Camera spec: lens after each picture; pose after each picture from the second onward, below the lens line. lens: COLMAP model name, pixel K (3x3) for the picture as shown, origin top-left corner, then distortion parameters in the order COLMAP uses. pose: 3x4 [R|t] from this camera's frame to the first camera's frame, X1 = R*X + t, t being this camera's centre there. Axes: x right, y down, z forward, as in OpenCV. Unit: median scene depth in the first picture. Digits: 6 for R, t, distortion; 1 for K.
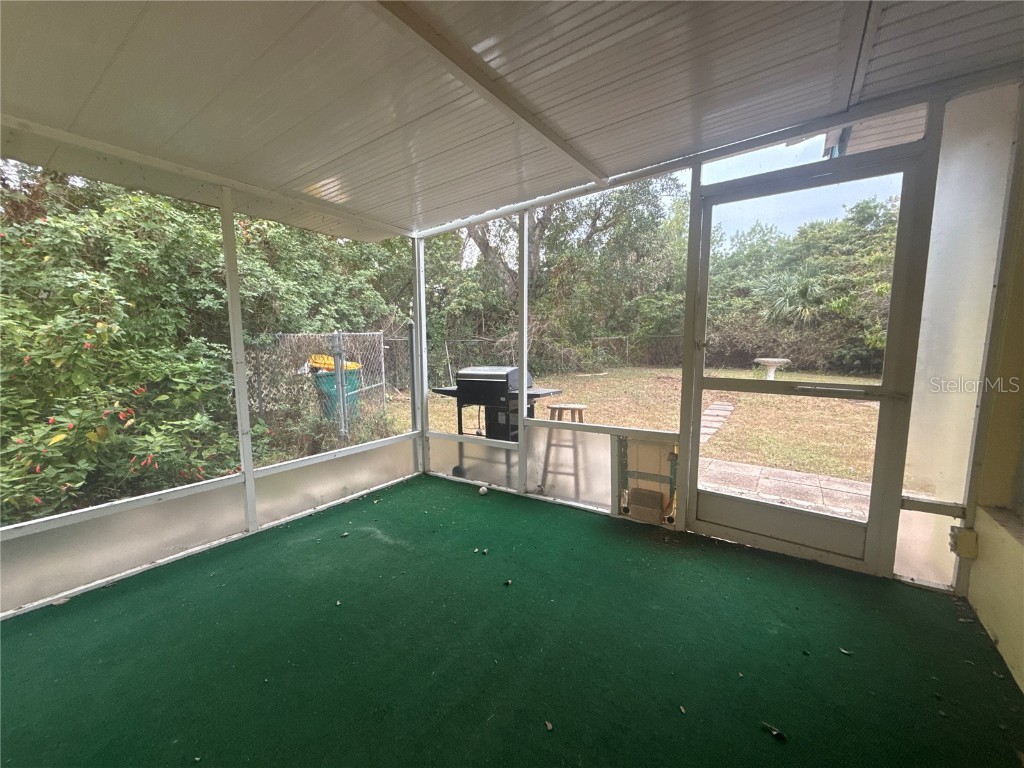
lens RADIAL K [[405.1, 0, 510.9], [0, 405.1, 385.0], [0, 0, 1]] dist [-0.000658, 0.000409]
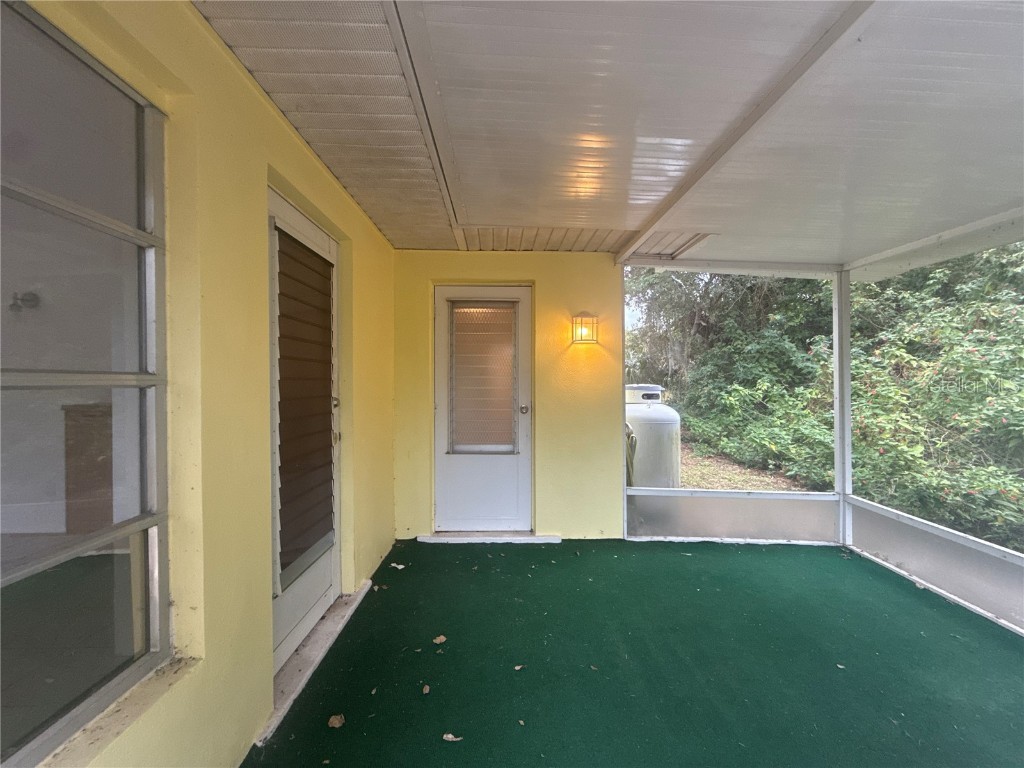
lens RADIAL K [[405.1, 0, 513.2], [0, 405.1, 382.5], [0, 0, 1]] dist [-0.000658, 0.000409]
pose [[-0.803630, 0.008542, -0.595067, 0.758668], [-0.060885, 0.993471, 0.096485, -0.185377], [0.592006, 0.113769, -0.797863, 1.147236]]
